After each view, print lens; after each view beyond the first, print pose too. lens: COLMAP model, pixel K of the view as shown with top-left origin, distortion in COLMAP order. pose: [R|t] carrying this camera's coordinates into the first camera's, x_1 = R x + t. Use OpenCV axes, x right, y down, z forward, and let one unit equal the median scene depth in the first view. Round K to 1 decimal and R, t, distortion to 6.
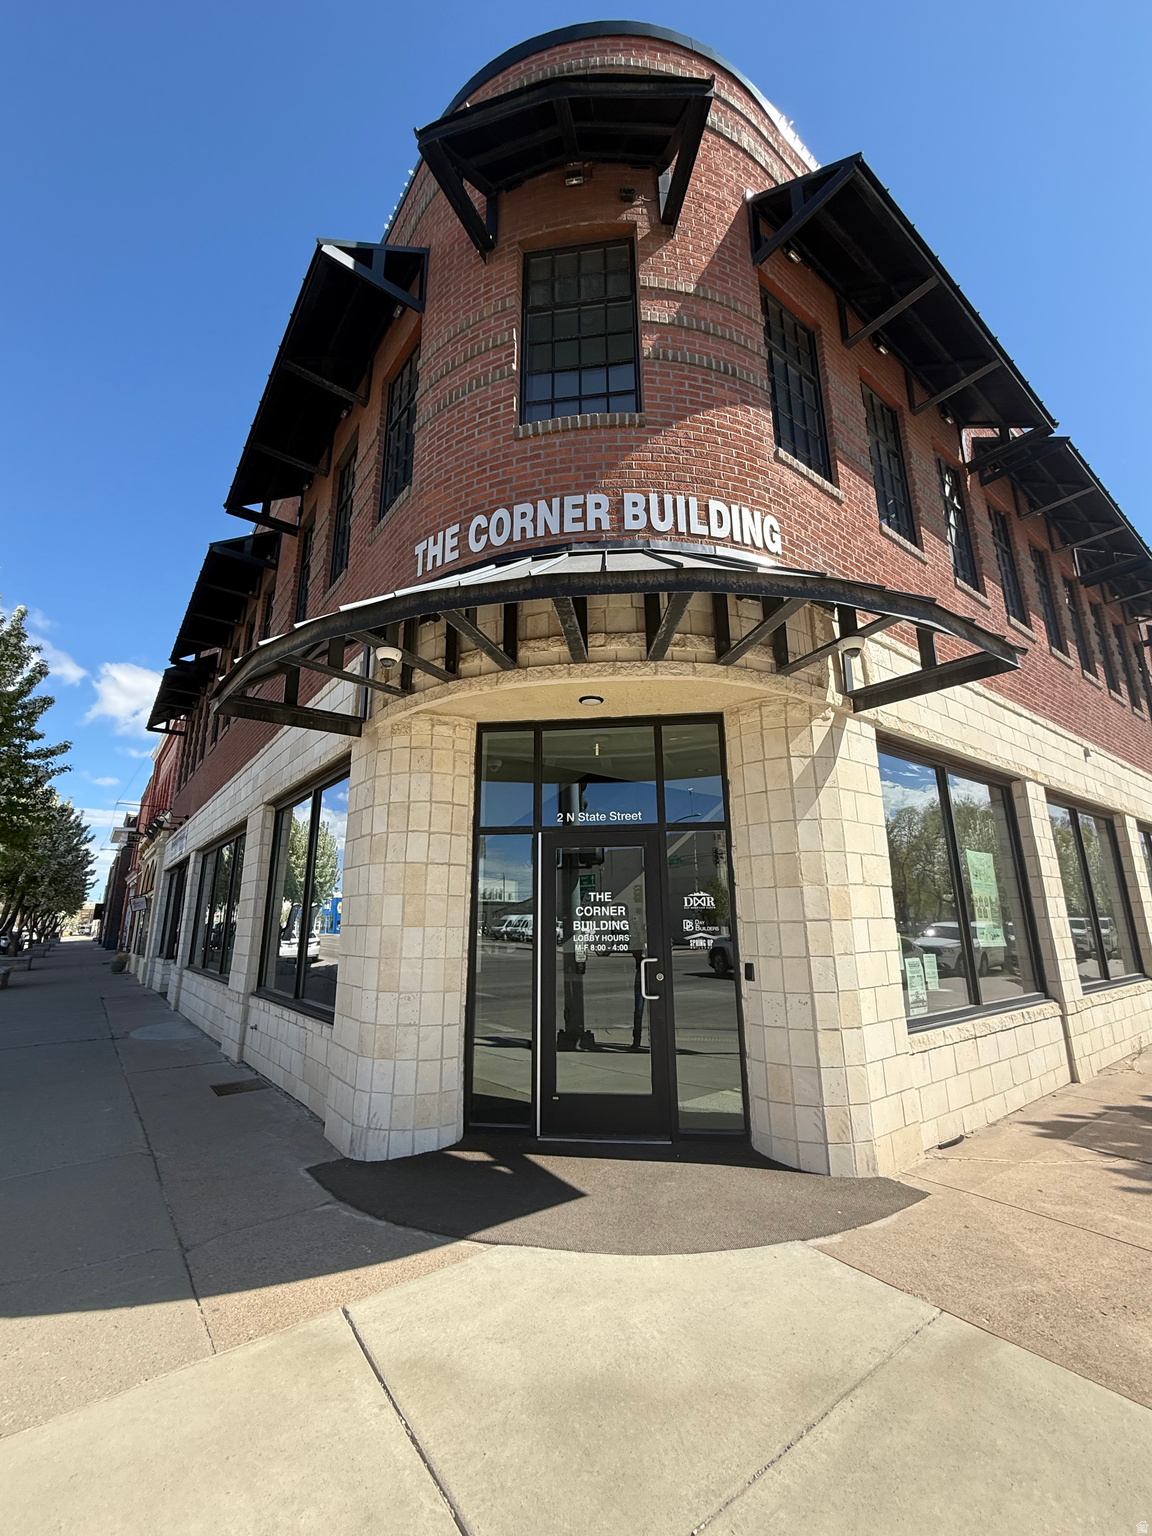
lens RADIAL K [[636.9, 0, 576.0], [0, 636.9, 768.0], [0, 0, 1]] dist [0.001147, 0.000227]
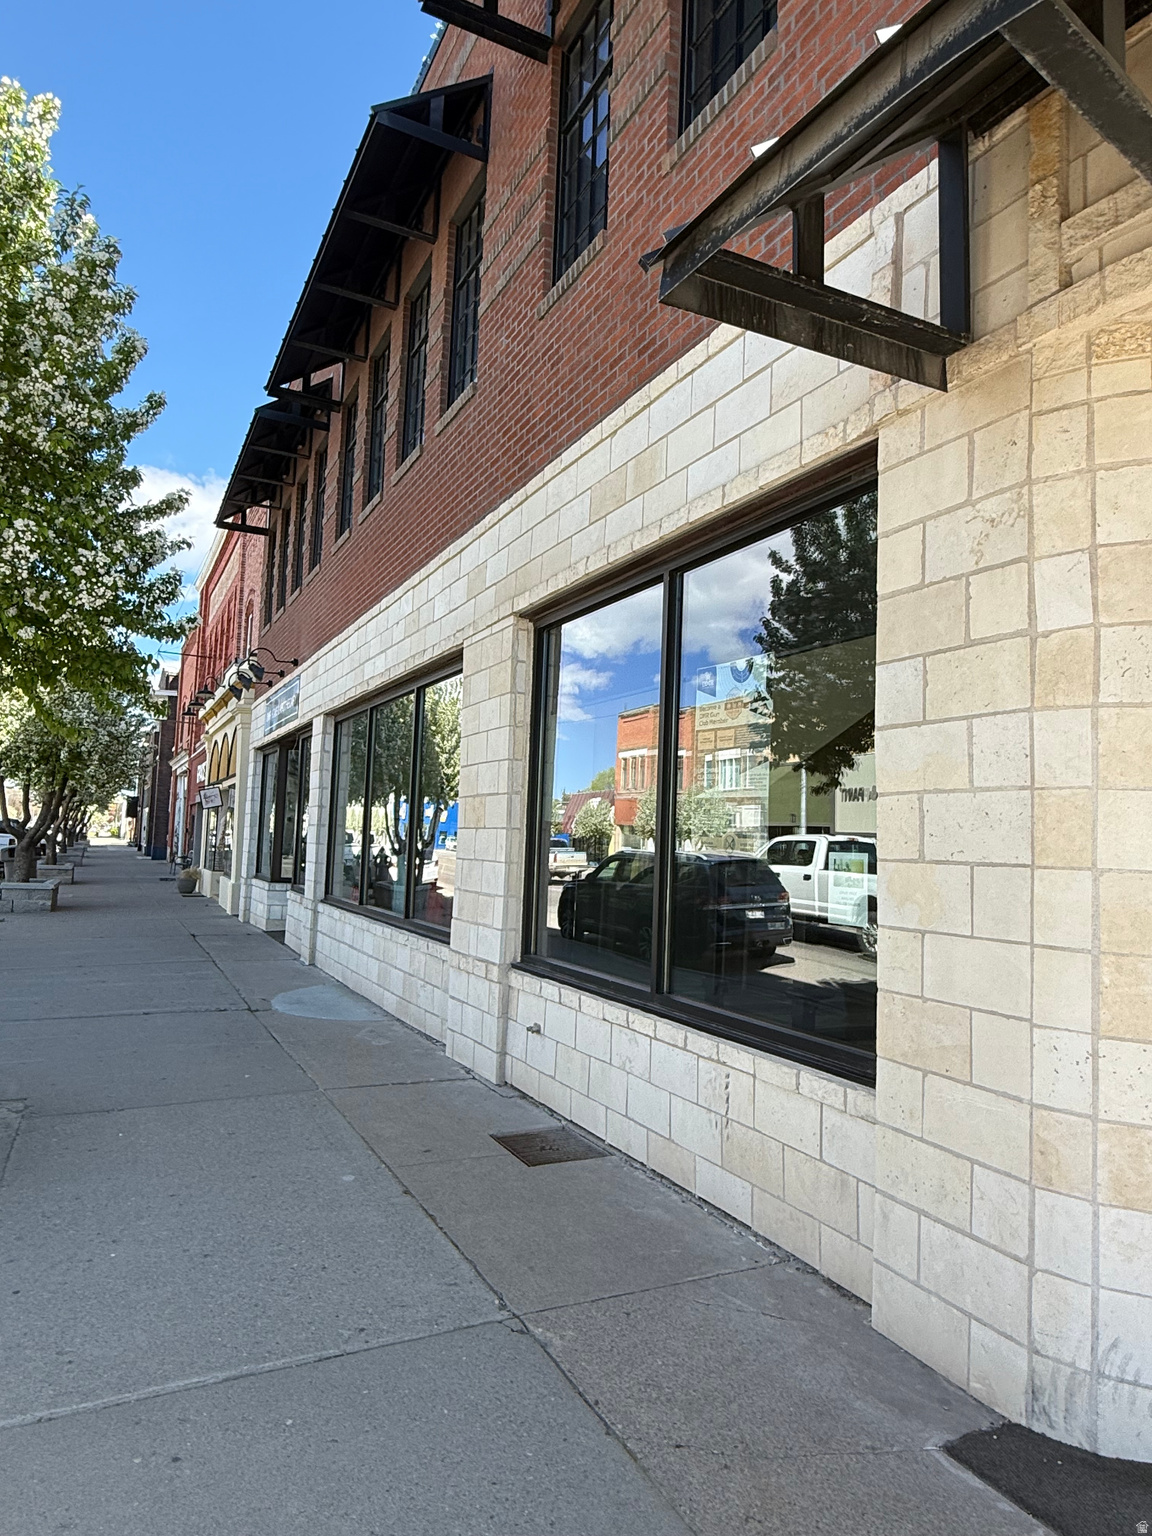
lens RADIAL K [[981.3, 0, 576.0], [0, 981.3, 768.0], [0, 0, 1]] dist [-0.001207, 0.003004]
pose [[0.979711, 0.028382, -0.198397, -0.408112], [0.003346, 0.987468, 0.157787, 0.078361], [0.200389, -0.155249, 0.967337, 0.316271]]
